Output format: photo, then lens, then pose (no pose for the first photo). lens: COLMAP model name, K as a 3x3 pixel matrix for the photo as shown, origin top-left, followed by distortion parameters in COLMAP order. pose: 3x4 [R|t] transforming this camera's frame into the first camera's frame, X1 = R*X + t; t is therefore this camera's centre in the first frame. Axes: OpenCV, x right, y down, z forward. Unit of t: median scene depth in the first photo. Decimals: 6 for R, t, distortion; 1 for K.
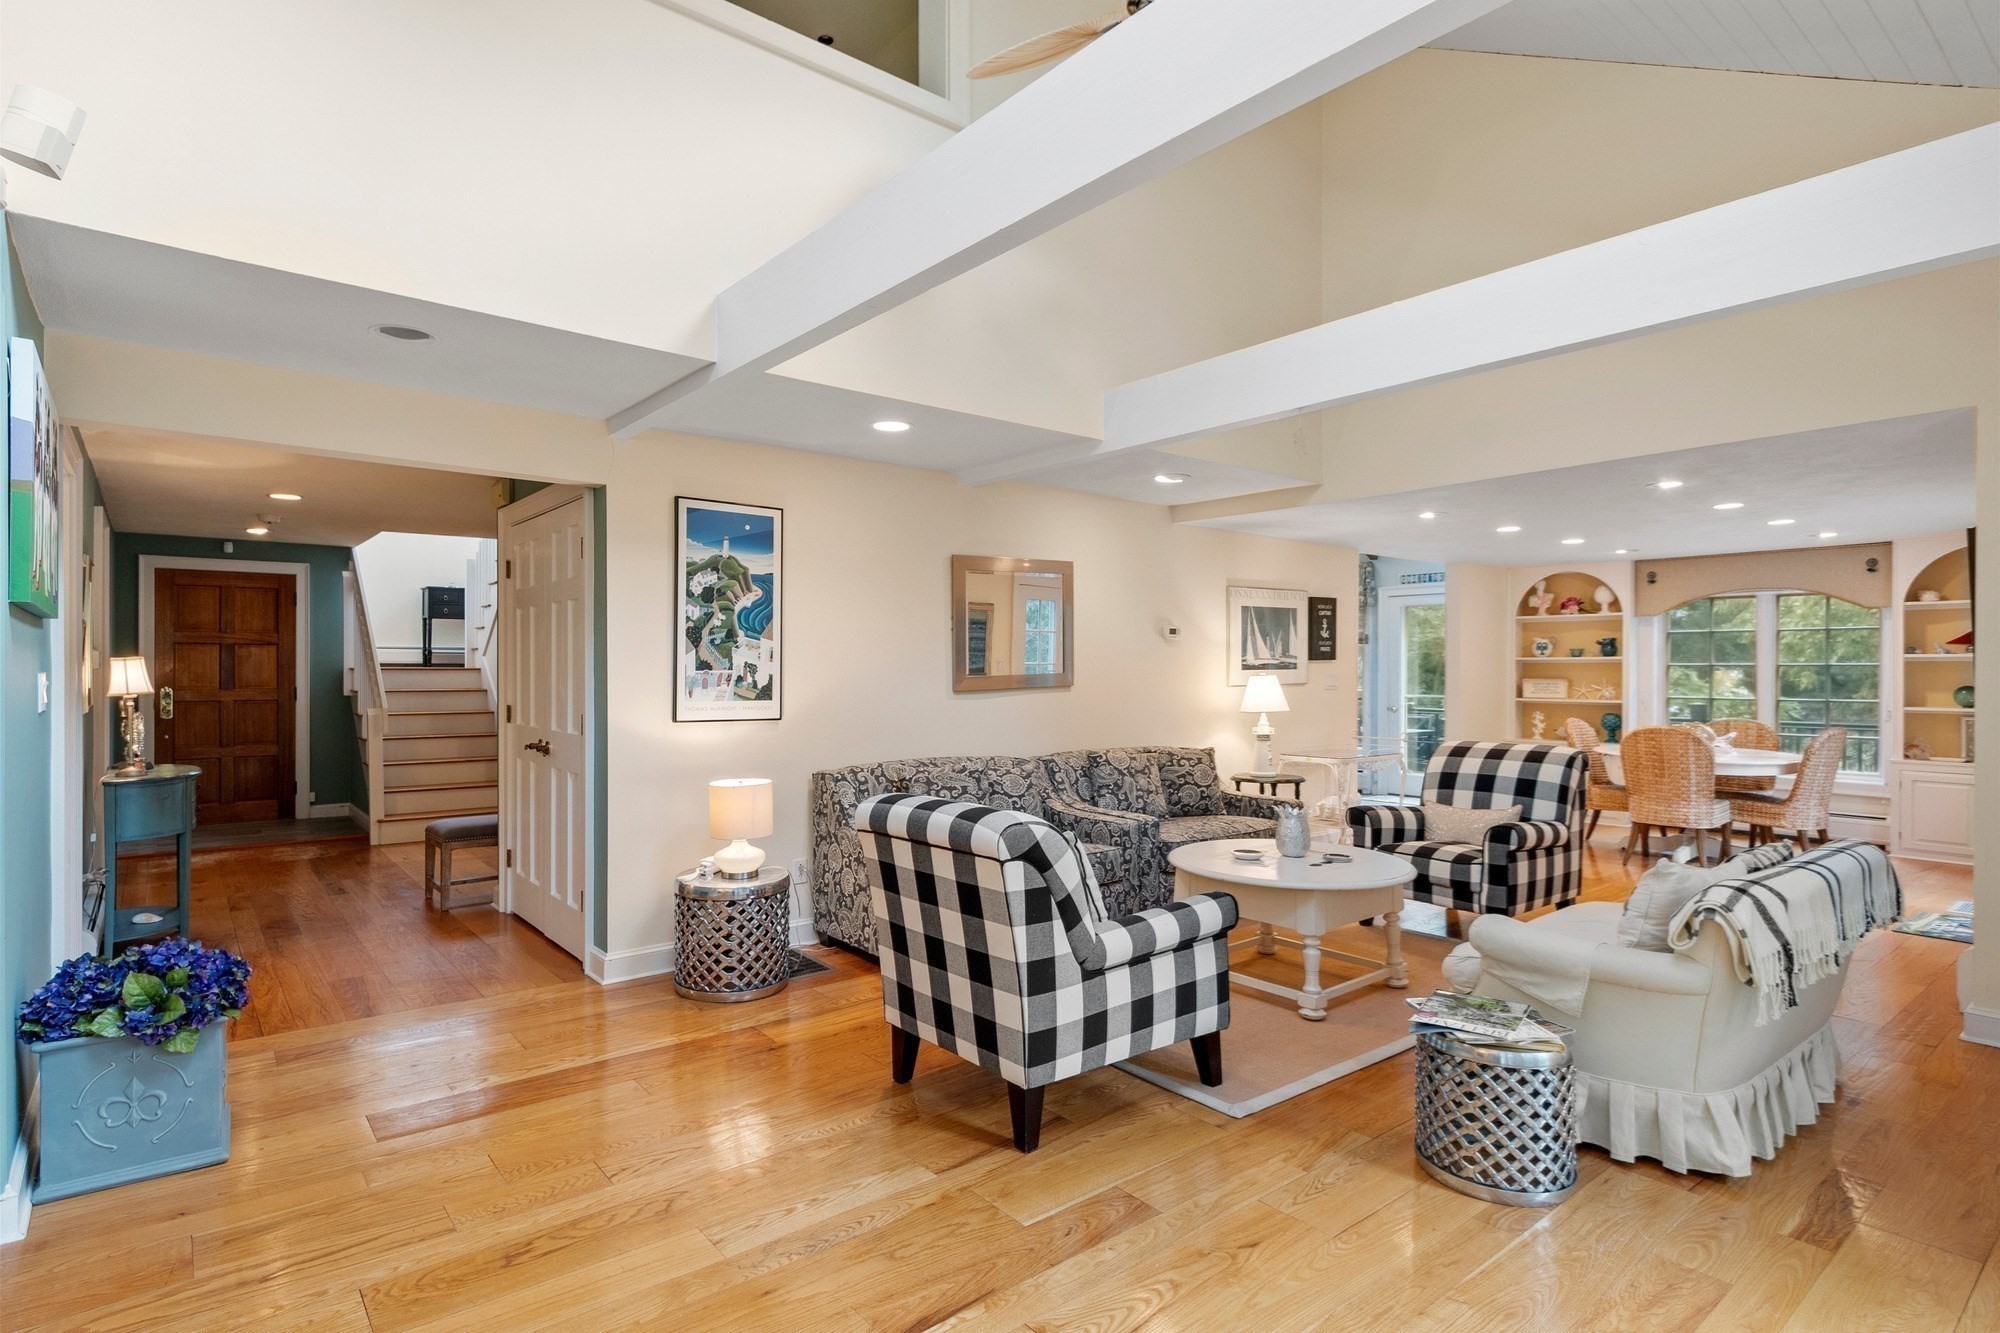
lens RADIAL K [[1004.2, 0, 985.2], [0, 1004.2, 664.1], [0, 0, 1]] dist [0.003891, -0.000376]
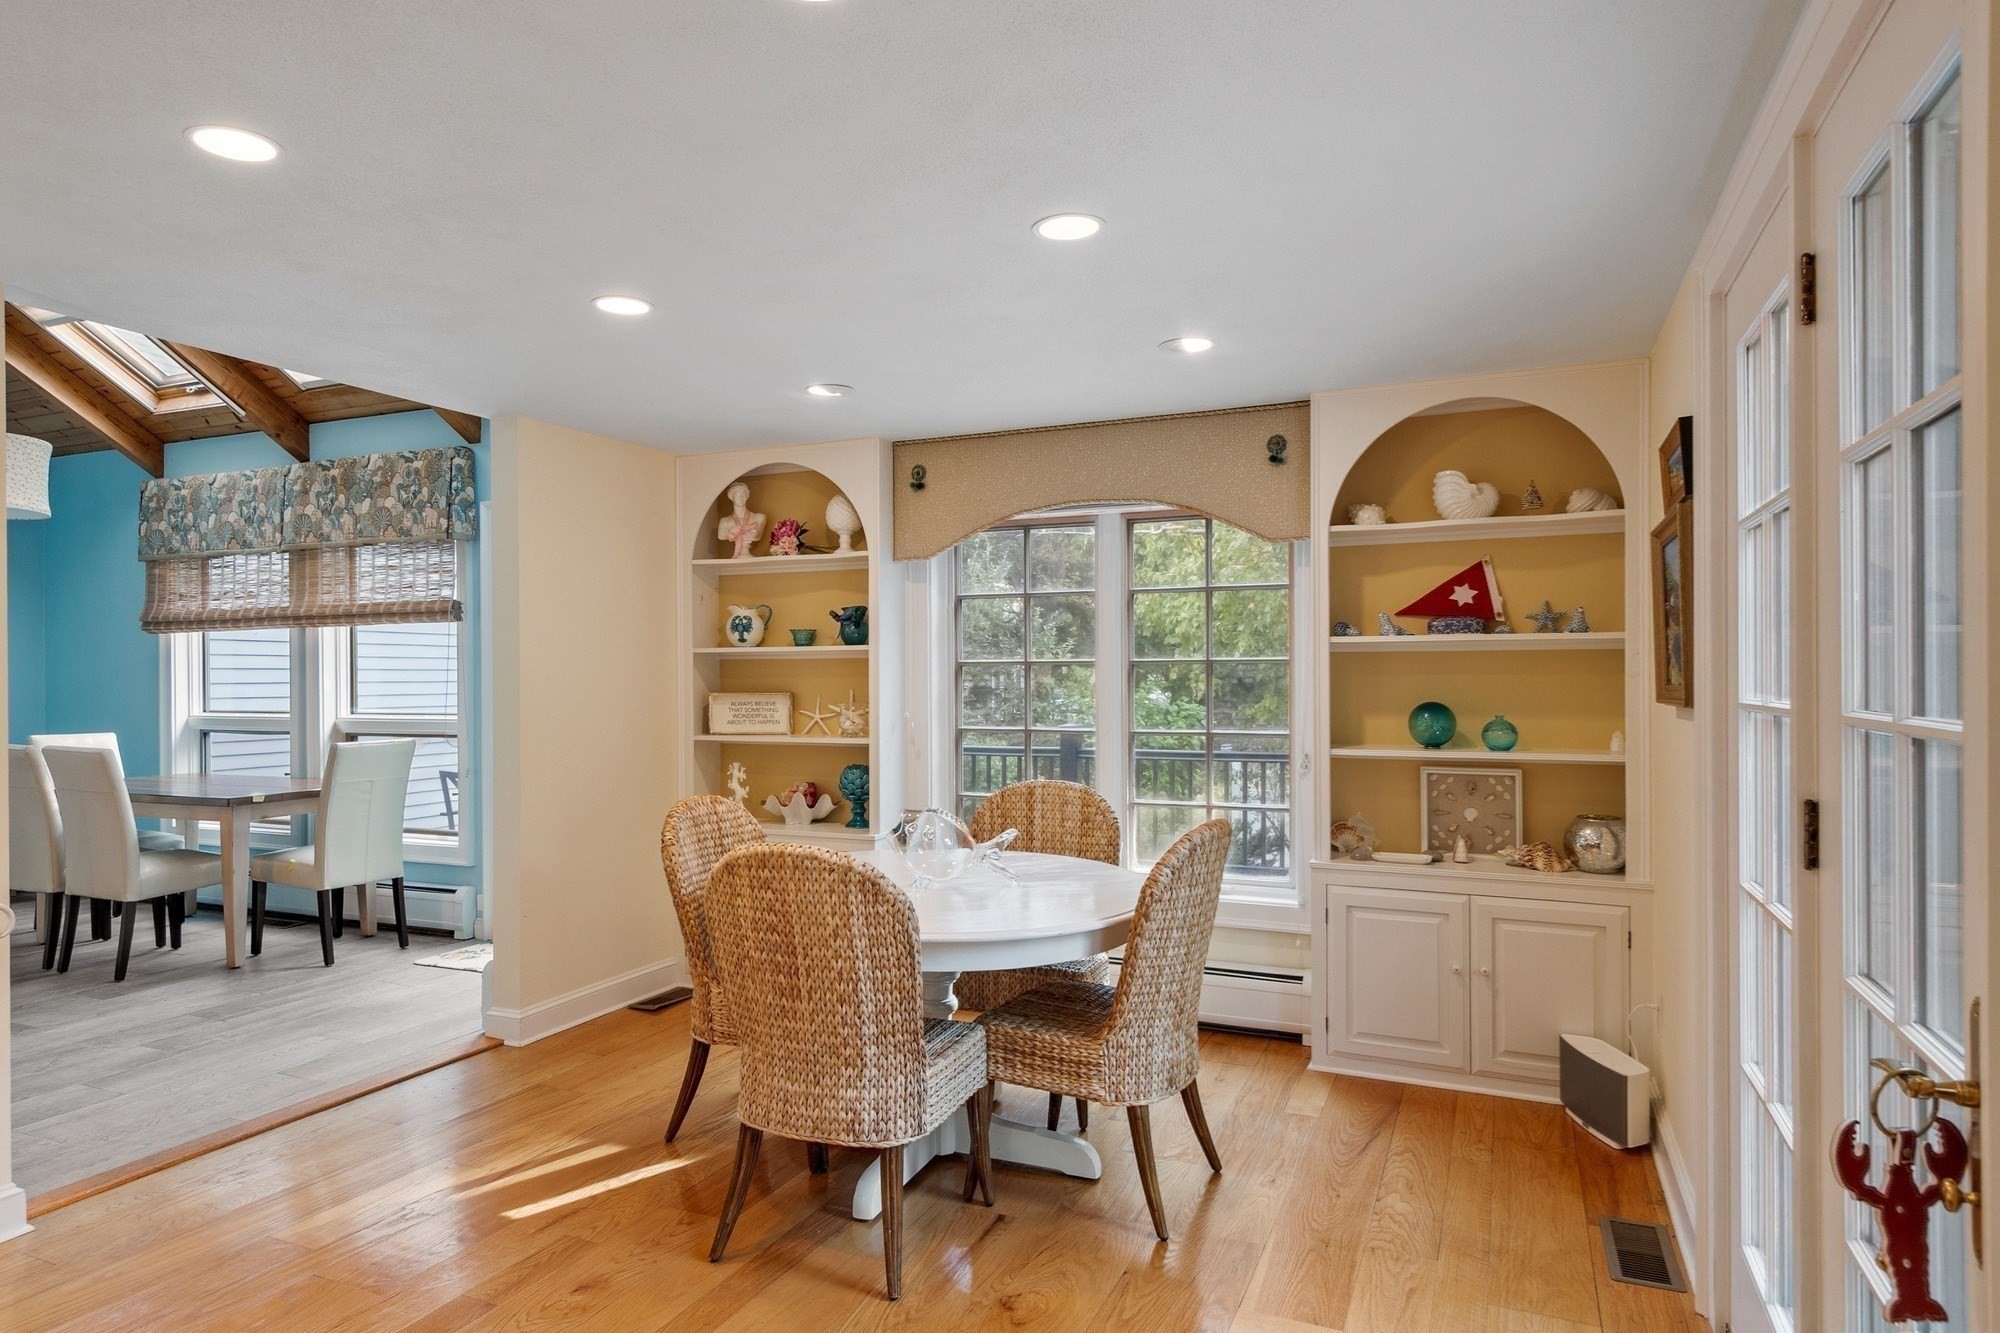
lens RADIAL K [[1194.9, 0, 1006.1], [0, 1194.9, 667.0], [0, 0, 1]] dist [0.007083, -0.000015]
pose [[0.876858, -0.003296, 0.480739, 0.420217], [0.003994, 0.999992, -0.000430, 0.003514], [-0.480734, 0.002297, 0.876864, 0.479555]]
